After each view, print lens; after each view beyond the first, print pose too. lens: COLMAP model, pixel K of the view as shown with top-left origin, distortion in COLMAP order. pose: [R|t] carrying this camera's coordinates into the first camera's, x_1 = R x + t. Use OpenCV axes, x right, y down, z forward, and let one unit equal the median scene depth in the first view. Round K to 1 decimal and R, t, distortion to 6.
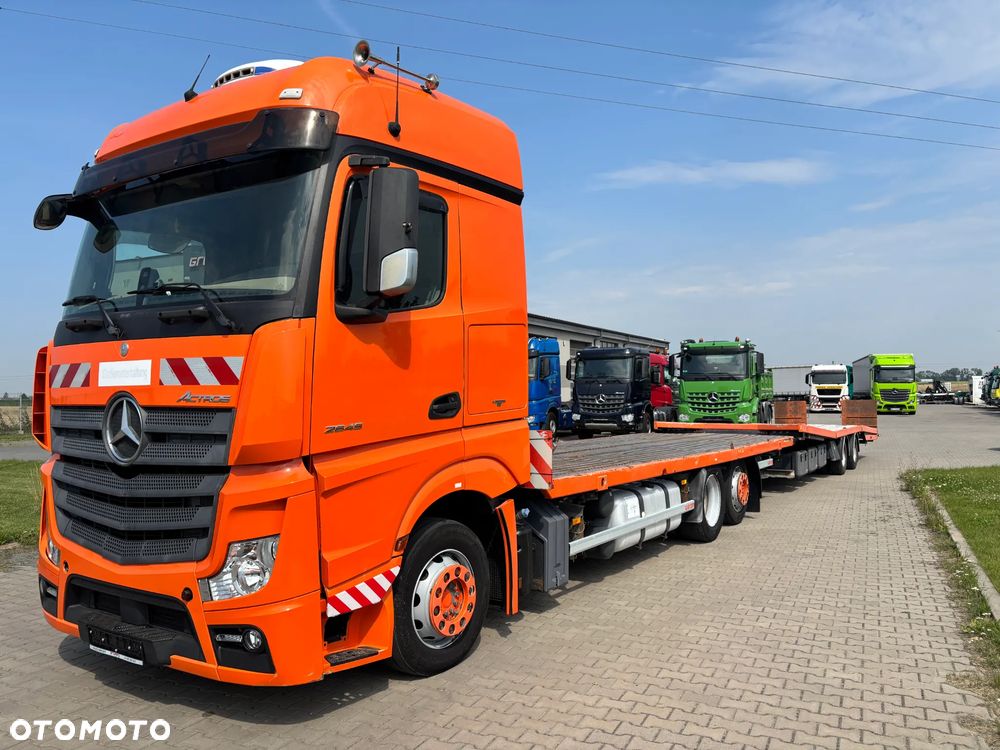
lens RADIAL K [[758.1, 0, 500.0], [0, 758.1, 375.0], [0, 0, 1]] dist [0.056900, -0.050870]
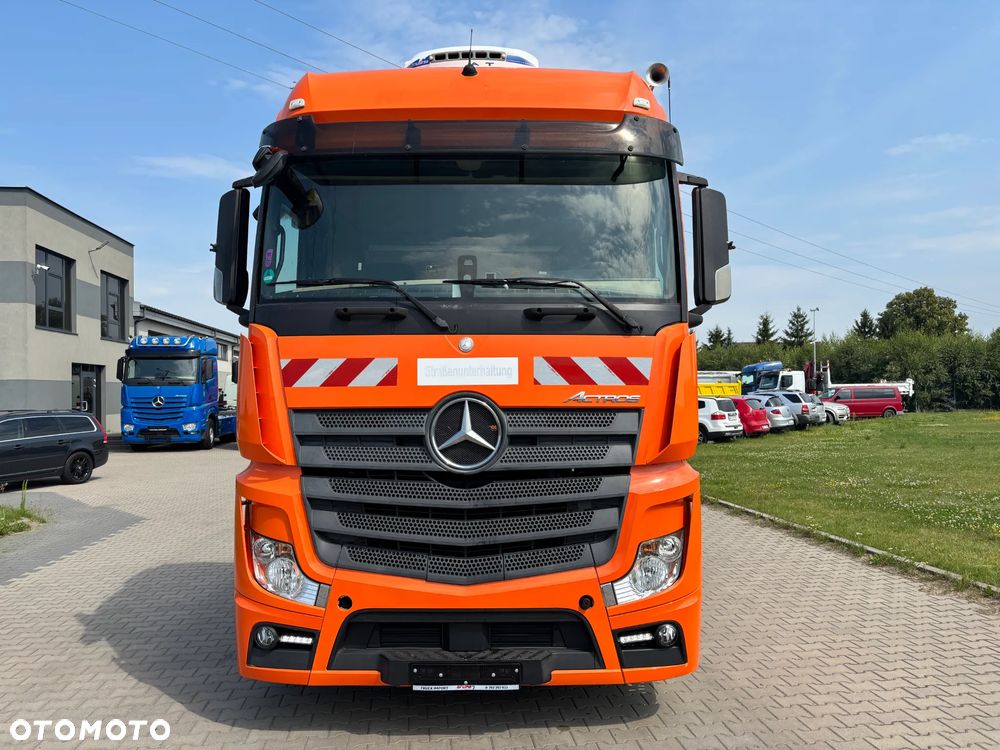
lens RADIAL K [[761.5, 0, 498.5], [0, 761.5, 377.0], [0, 0, 1]] dist [0.051542, -0.002903]
pose [[0.838030, 0.013651, 0.545454, -0.852112], [-0.011481, 0.999907, -0.007385, 0.009459], [-0.545504, -0.000073, 0.838108, 0.208765]]
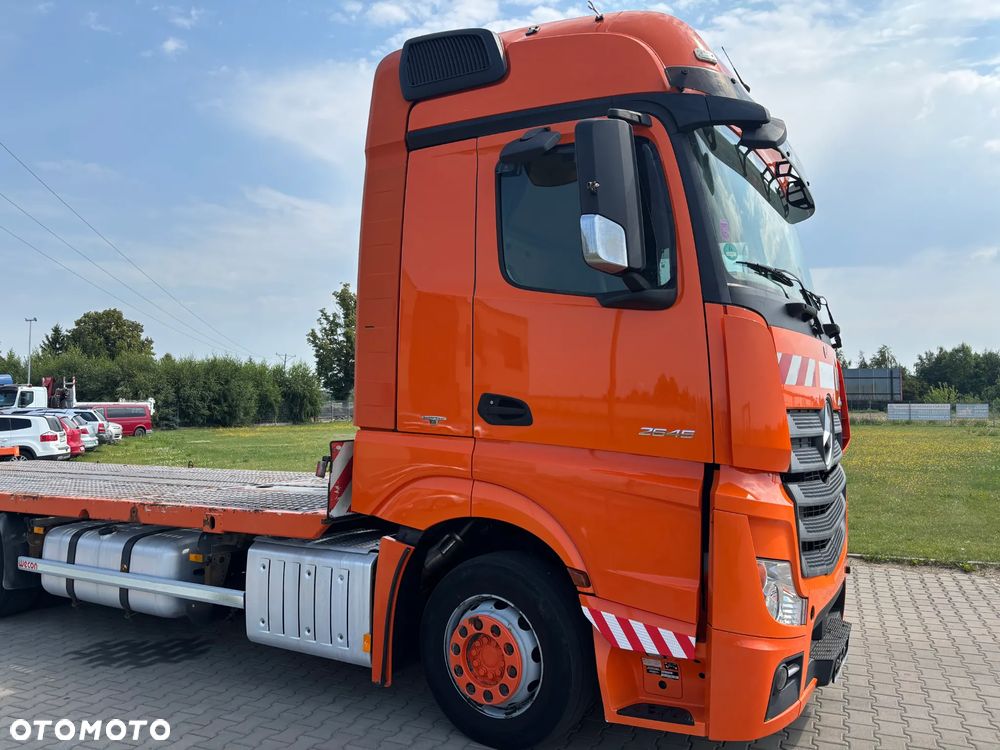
lens RADIAL K [[758.1, 0, 500.0], [0, 758.1, 375.0], [0, 0, 1]] dist [0.056900, -0.050870]
pose [[-0.062712, 0.055121, 0.996508, -1.297987], [-0.021295, 0.998172, -0.056553, 0.054953], [-0.997804, -0.024768, -0.061423, 1.332369]]
